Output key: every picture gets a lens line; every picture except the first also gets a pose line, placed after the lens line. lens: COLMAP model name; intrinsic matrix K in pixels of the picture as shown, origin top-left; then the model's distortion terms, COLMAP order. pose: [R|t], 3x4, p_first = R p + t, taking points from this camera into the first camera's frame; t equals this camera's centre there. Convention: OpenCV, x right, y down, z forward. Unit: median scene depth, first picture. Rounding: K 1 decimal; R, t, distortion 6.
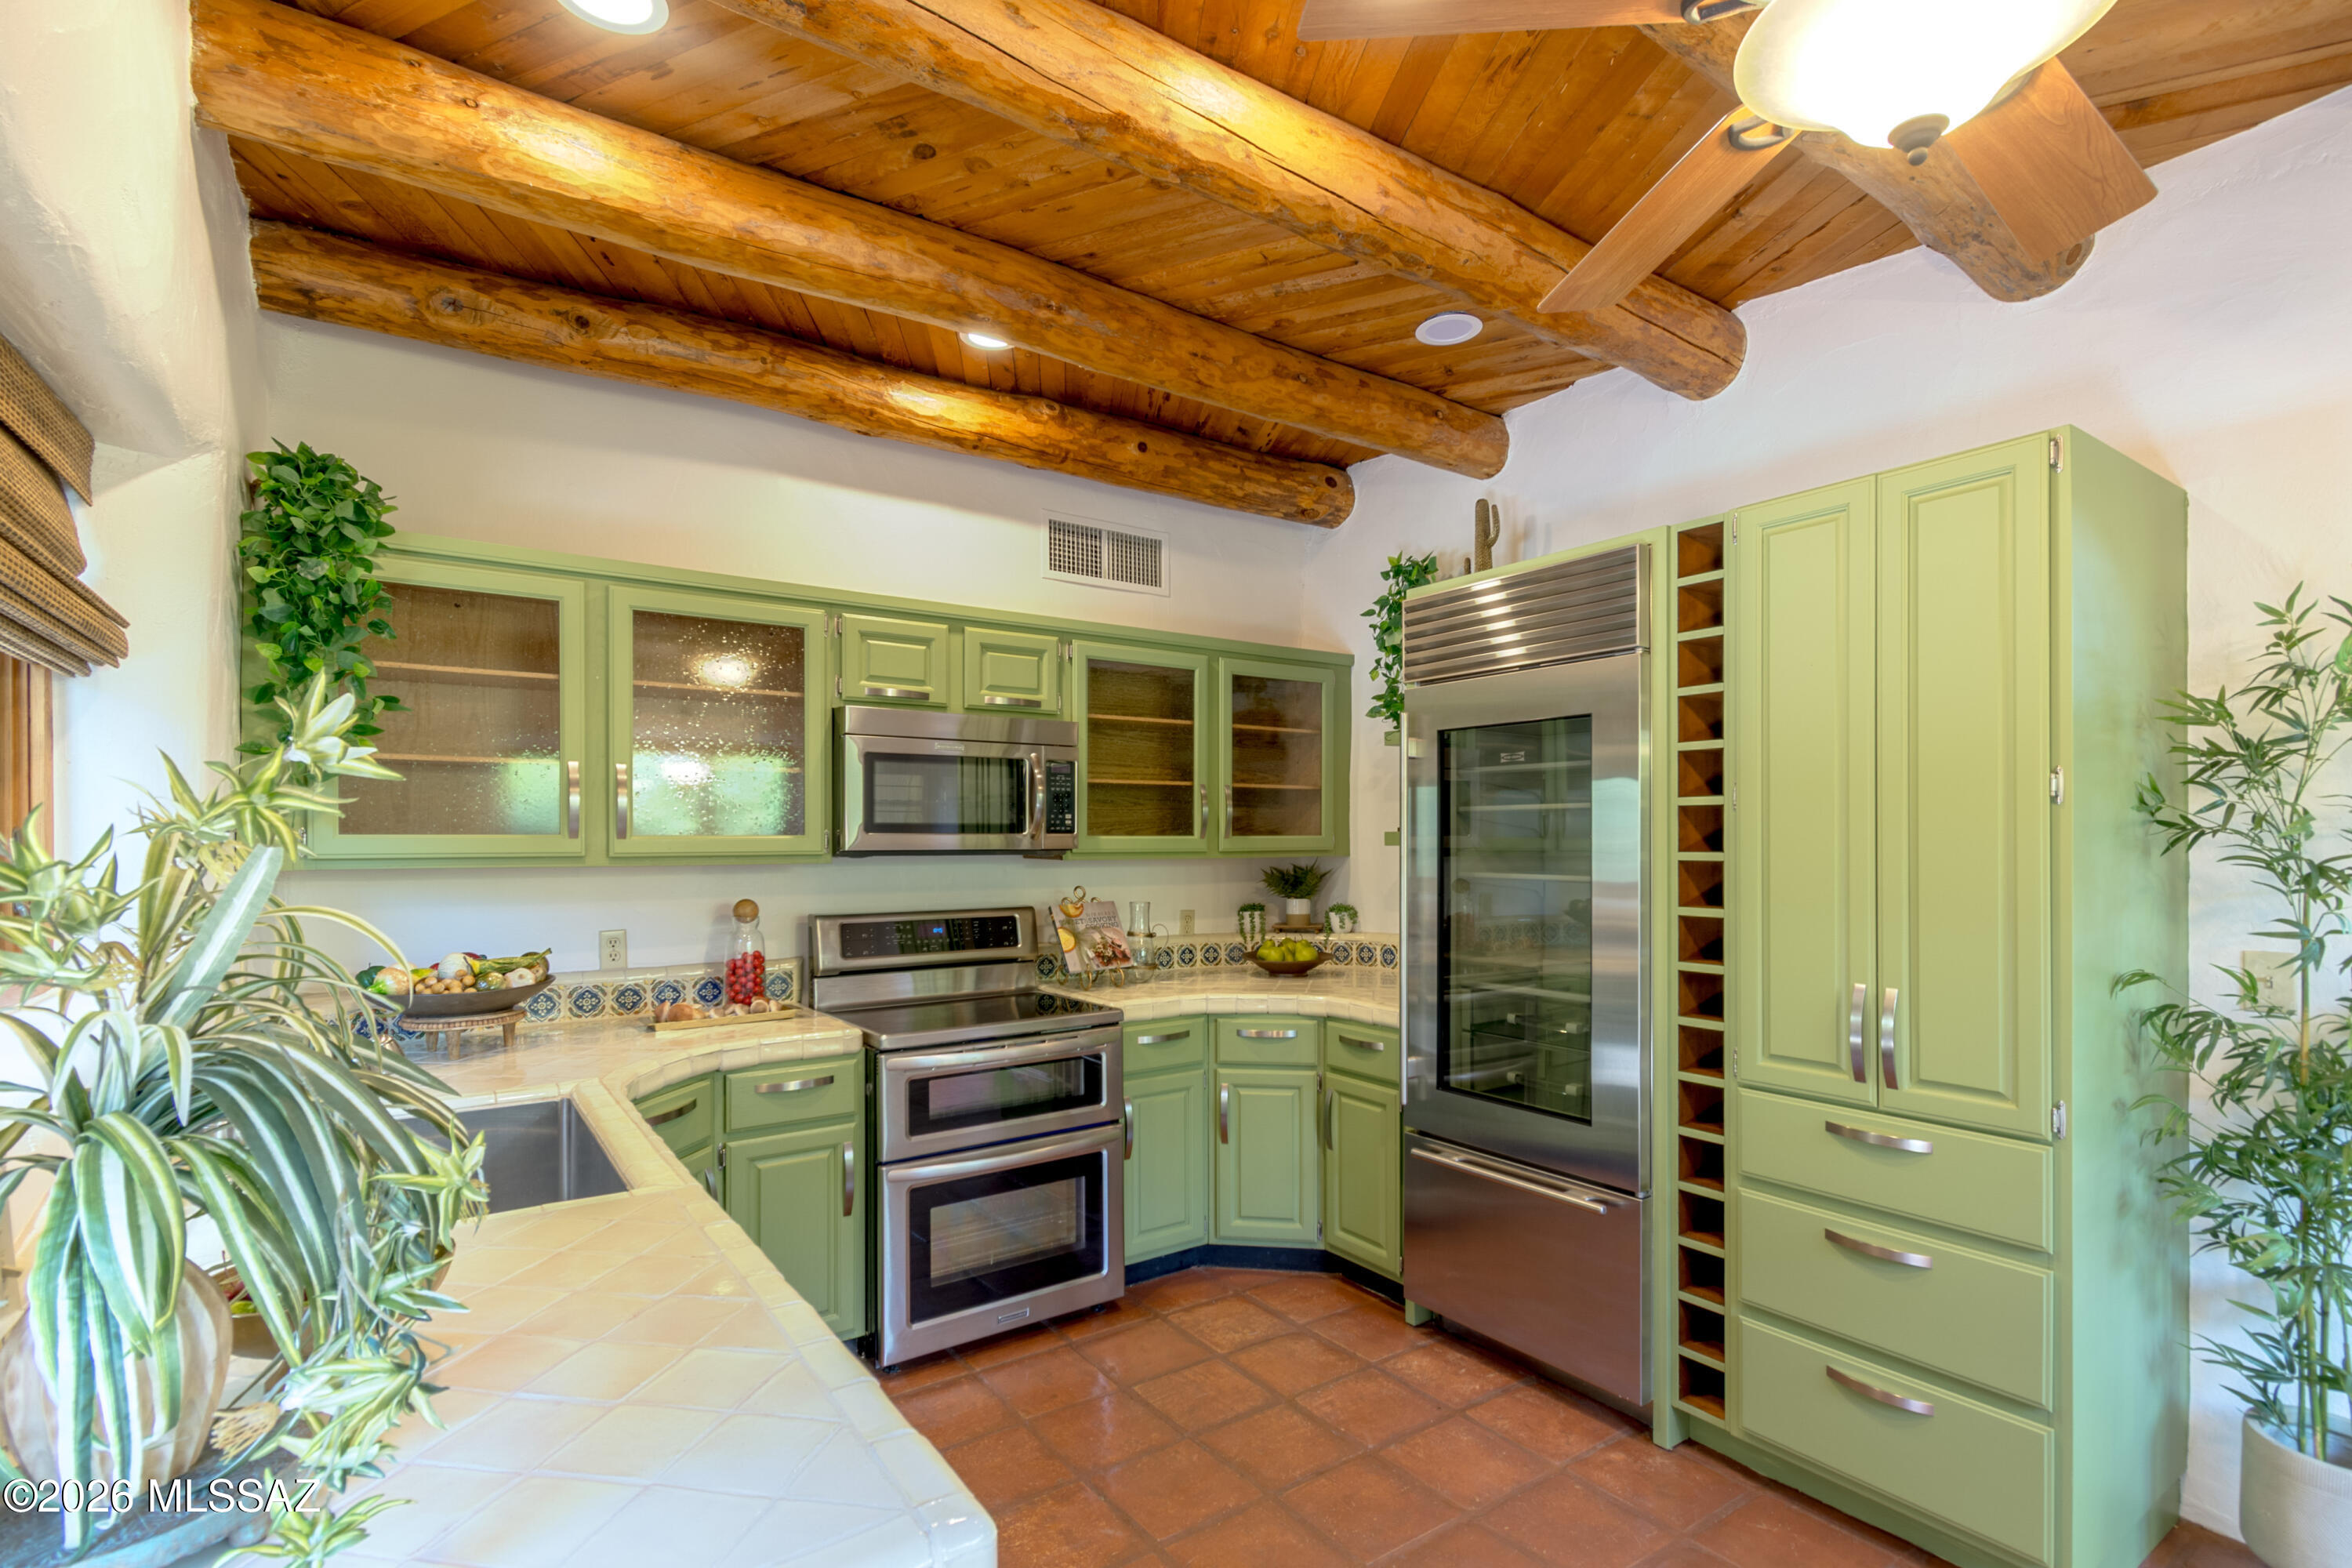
lens RADIAL K [[1063.5, 0, 1248.1], [0, 1063.5, 840.4], [0, 0, 1]] dist [0.004844, -0.001992]
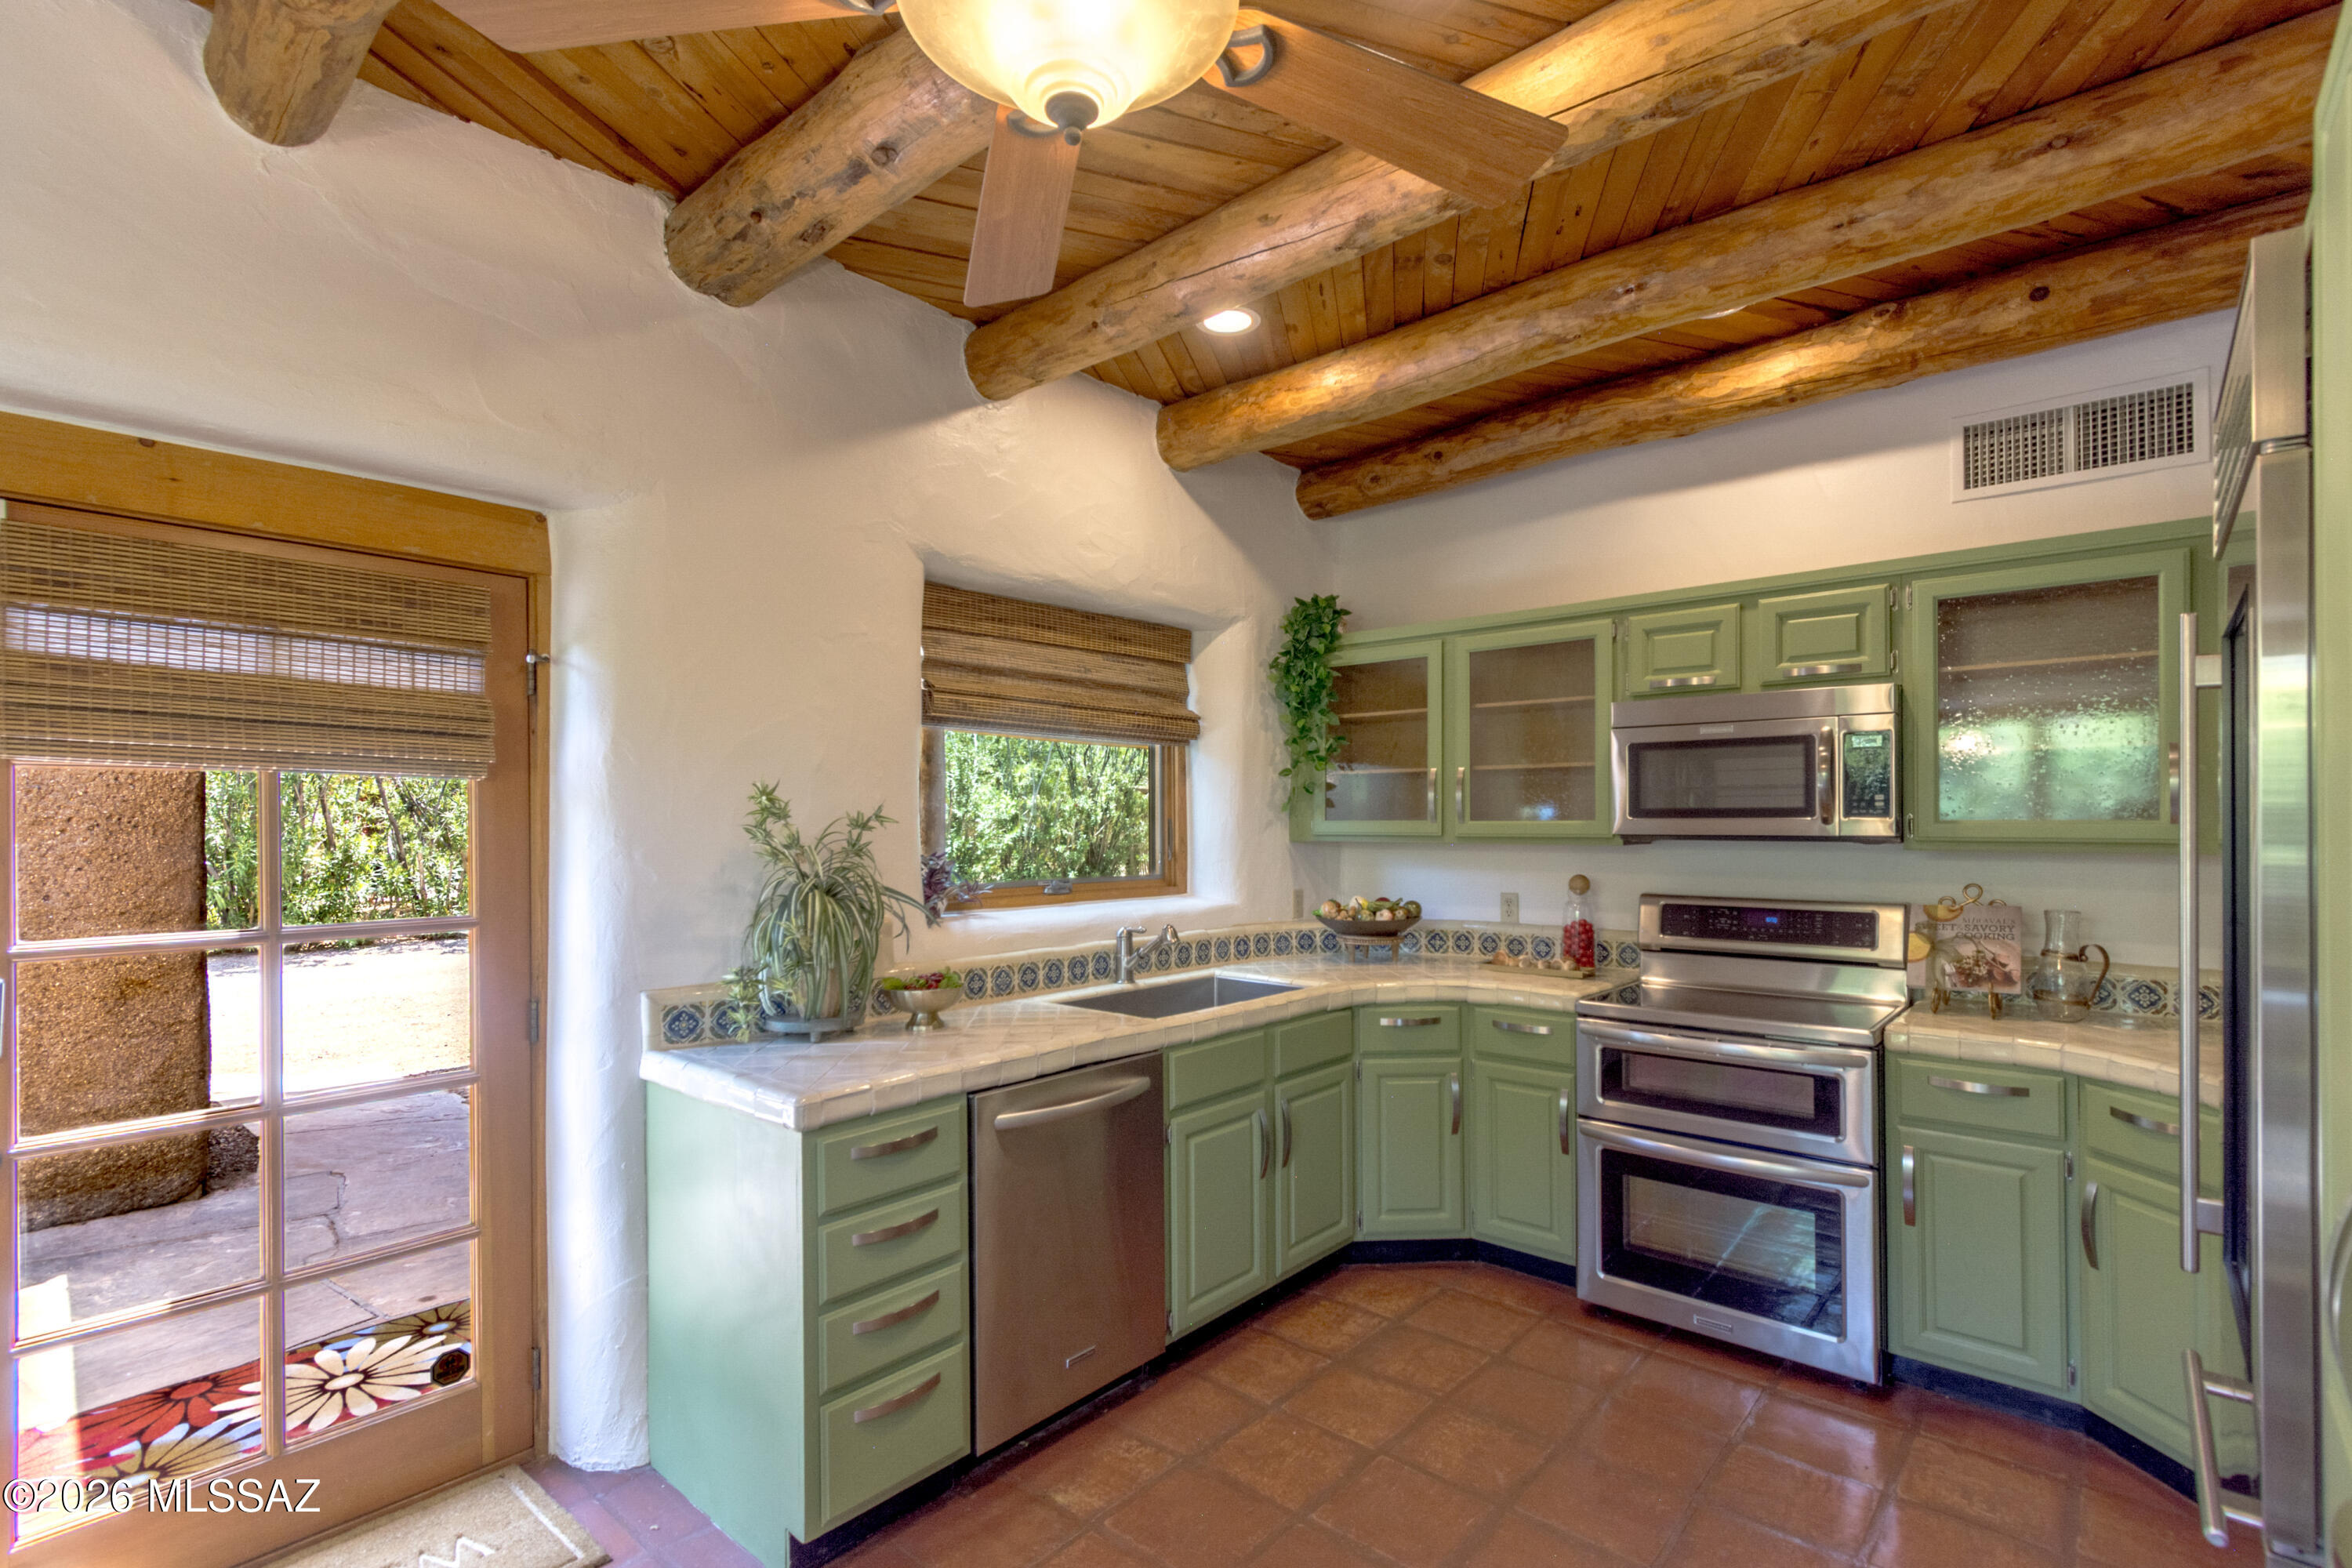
lens RADIAL K [[1063.5, 0, 1229.4], [0, 1063.5, 822.8], [0, 0, 1]] dist [0.004844, -0.001992]
pose [[0.259140, 0.005287, -0.965825, 0.566523], [0.002467, 0.999978, 0.006135, -0.010652], [0.965837, -0.003972, 0.259121, 0.318429]]
